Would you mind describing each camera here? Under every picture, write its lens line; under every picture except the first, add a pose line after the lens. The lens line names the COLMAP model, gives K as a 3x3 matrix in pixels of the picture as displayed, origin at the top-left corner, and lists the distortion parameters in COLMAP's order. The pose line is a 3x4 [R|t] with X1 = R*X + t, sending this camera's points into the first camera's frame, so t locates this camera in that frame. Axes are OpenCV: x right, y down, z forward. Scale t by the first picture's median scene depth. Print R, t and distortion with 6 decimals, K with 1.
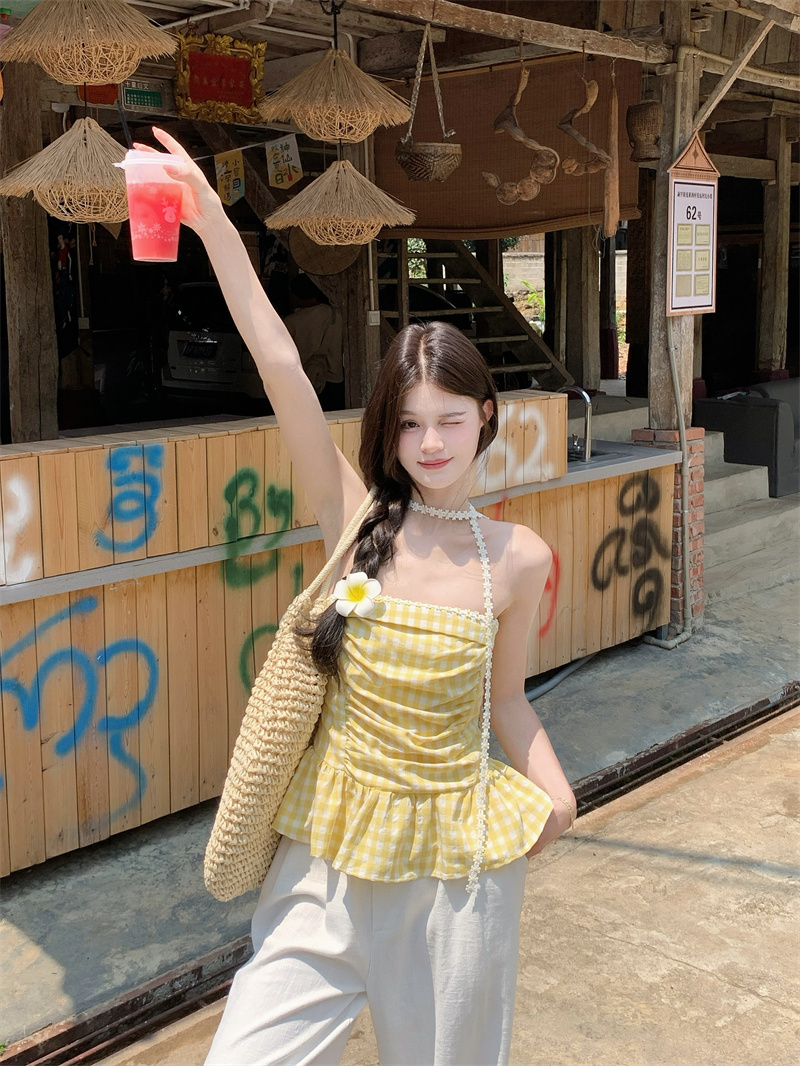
lens RADIAL K [[1323.5, 0, 417.5], [0, 1323.5, 532.1], [0, 0, 1]] dist [0.056691, -0.011767]
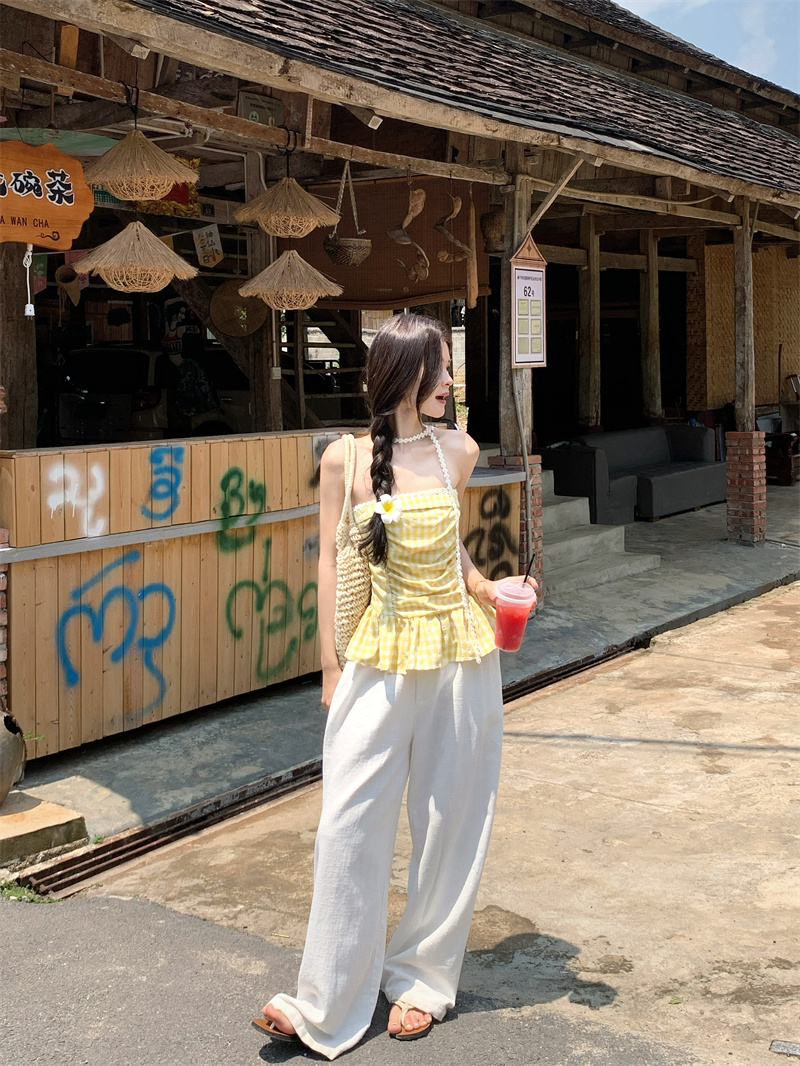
lens RADIAL K [[1323.5, 0, 417.5], [0, 1323.5, 532.1], [0, 0, 1]] dist [0.056691, -0.011767]
pose [[0.991586, -0.014681, 0.128616, -0.101937], [0.021745, 0.998321, -0.053694, 0.090152], [-0.127612, 0.056039, 0.990240, -0.379581]]
